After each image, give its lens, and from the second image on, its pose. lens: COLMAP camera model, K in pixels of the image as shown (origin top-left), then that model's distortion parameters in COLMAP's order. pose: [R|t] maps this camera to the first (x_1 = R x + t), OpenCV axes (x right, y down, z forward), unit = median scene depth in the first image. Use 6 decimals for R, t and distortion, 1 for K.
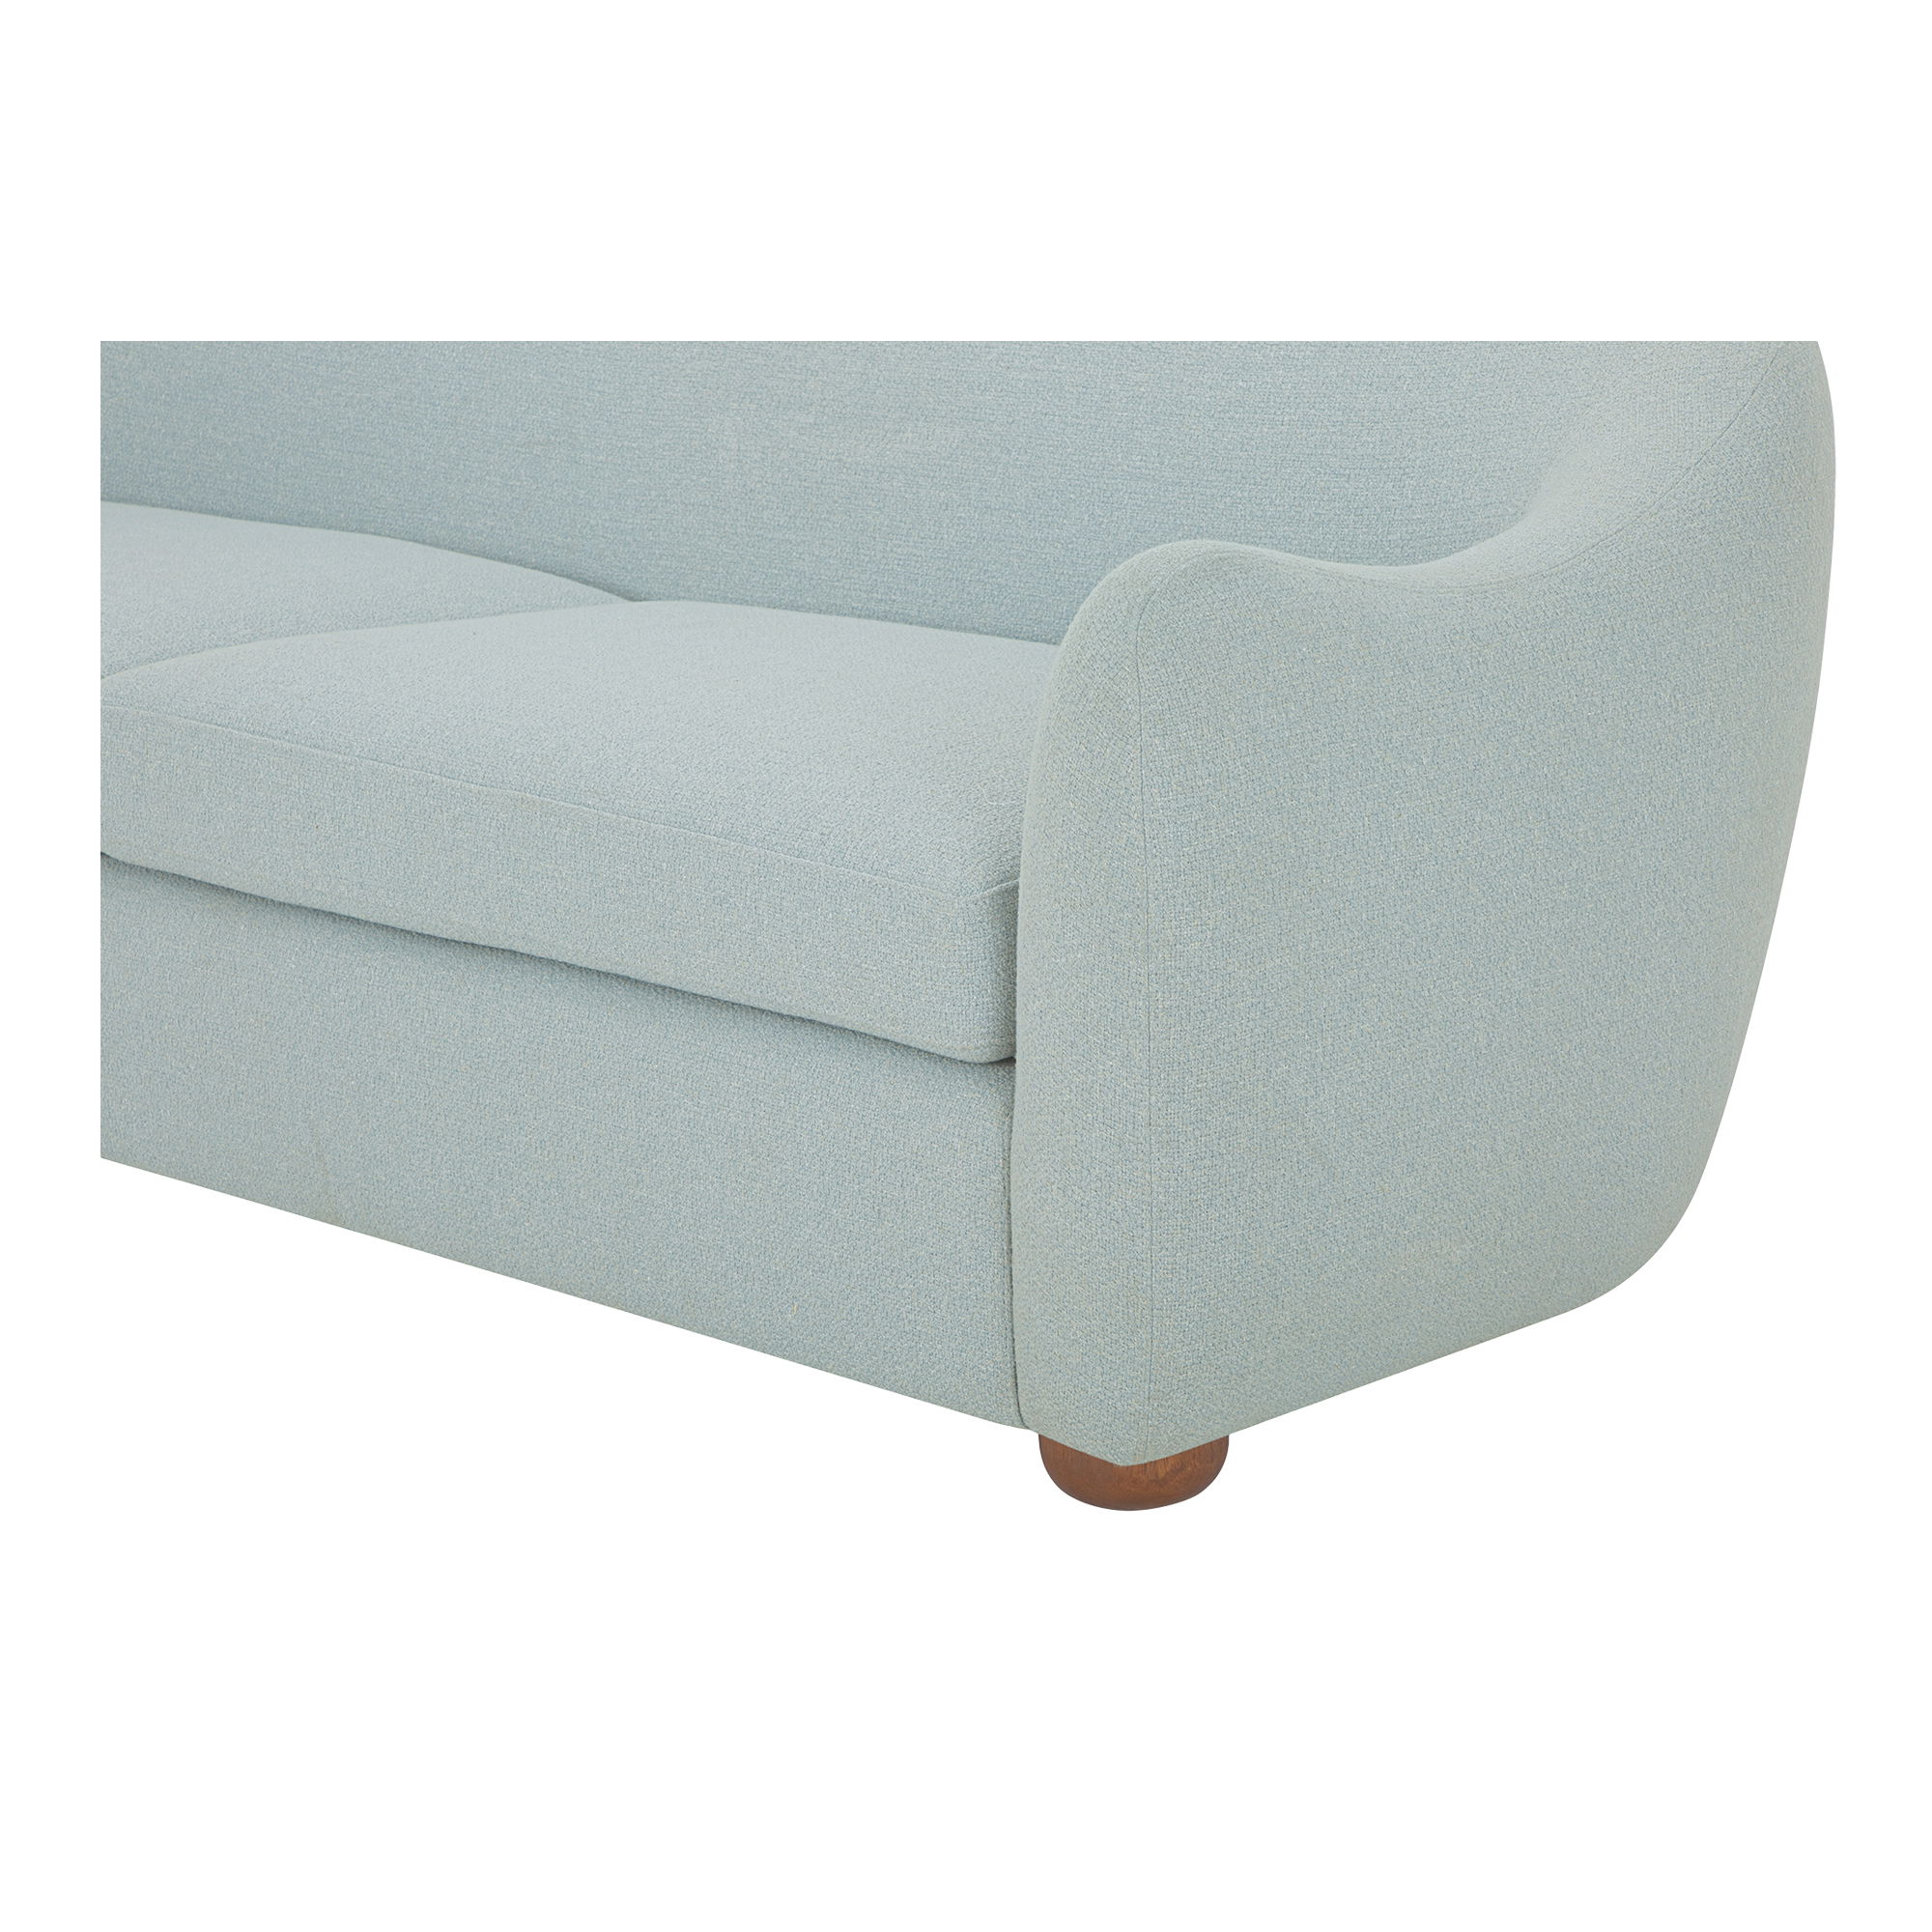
lens RADIAL K [[4570.7, 0, 967.1], [0, 4570.7, 995.1], [0, 0, 1]] dist [0.520285, 0.112245]
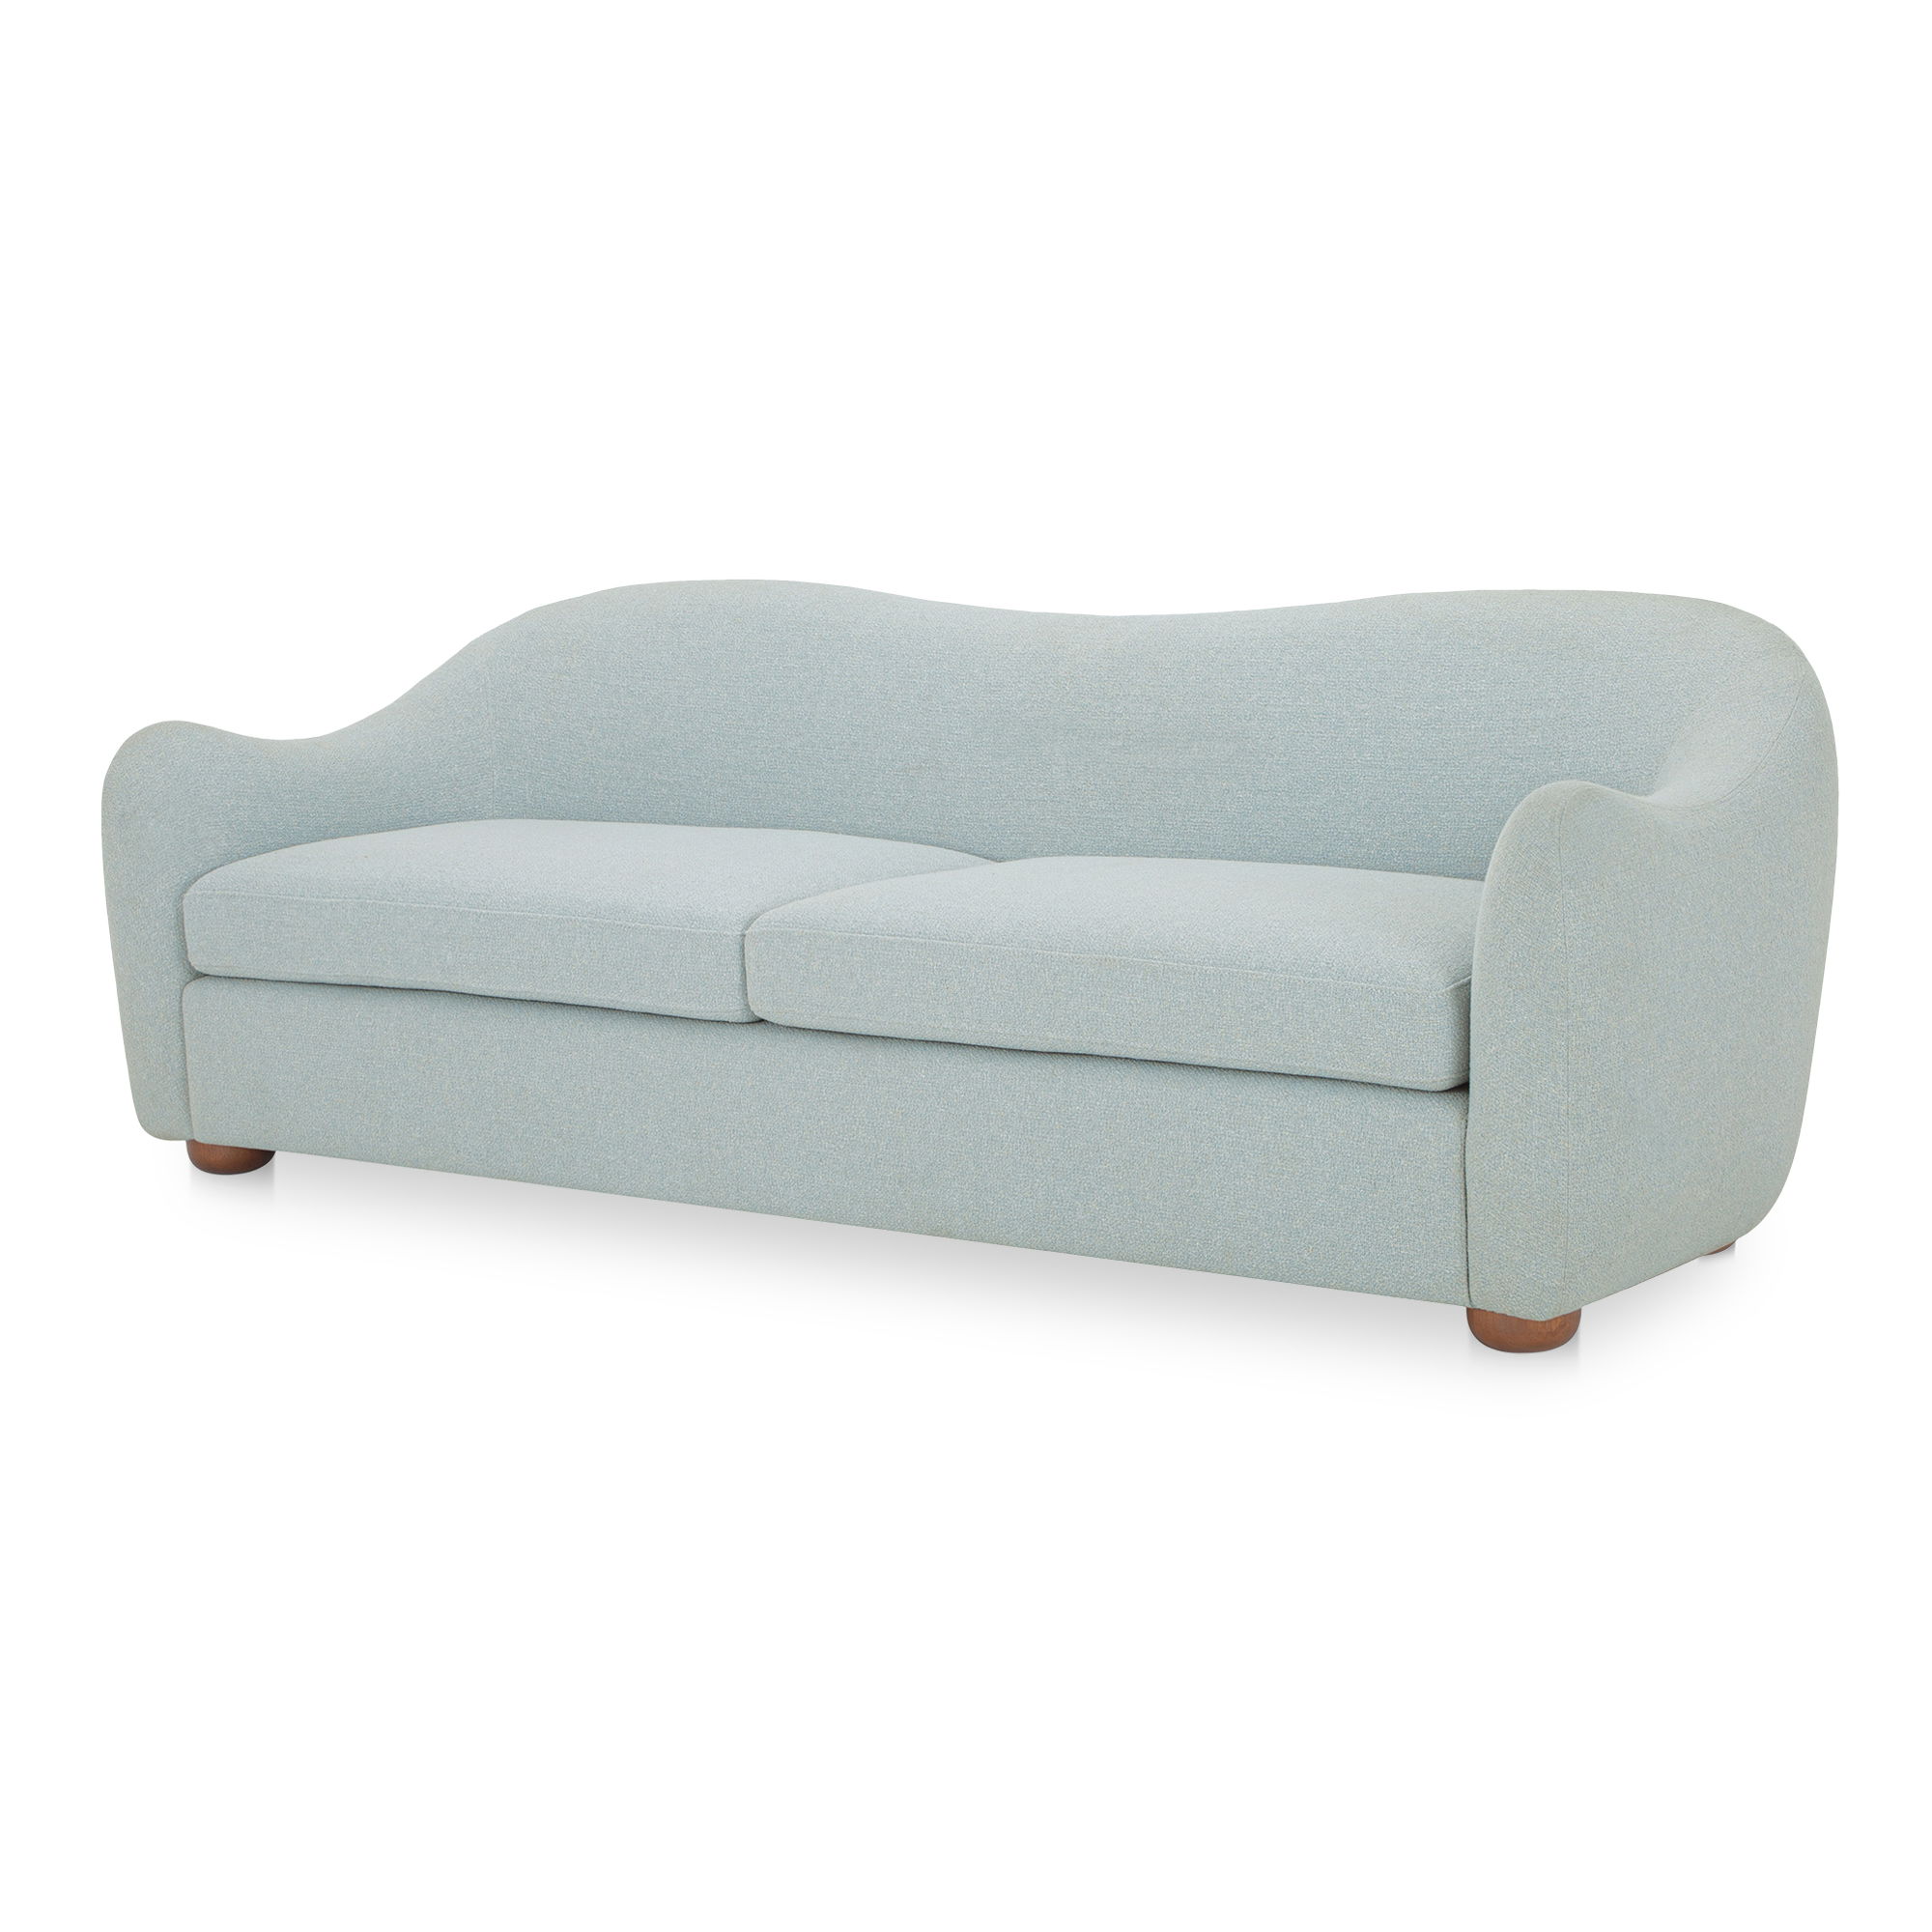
lens RADIAL K [[3889.0, 0, 966.0], [0, 3889.0, 966.0], [0, 0, 1]] dist [0.324653, 0.040767]
pose [[0.987871, -0.037840, 0.150597, -0.367675], [0.050673, 0.995318, -0.082306, 0.075201], [-0.146778, 0.088939, 0.985163, -0.391511]]
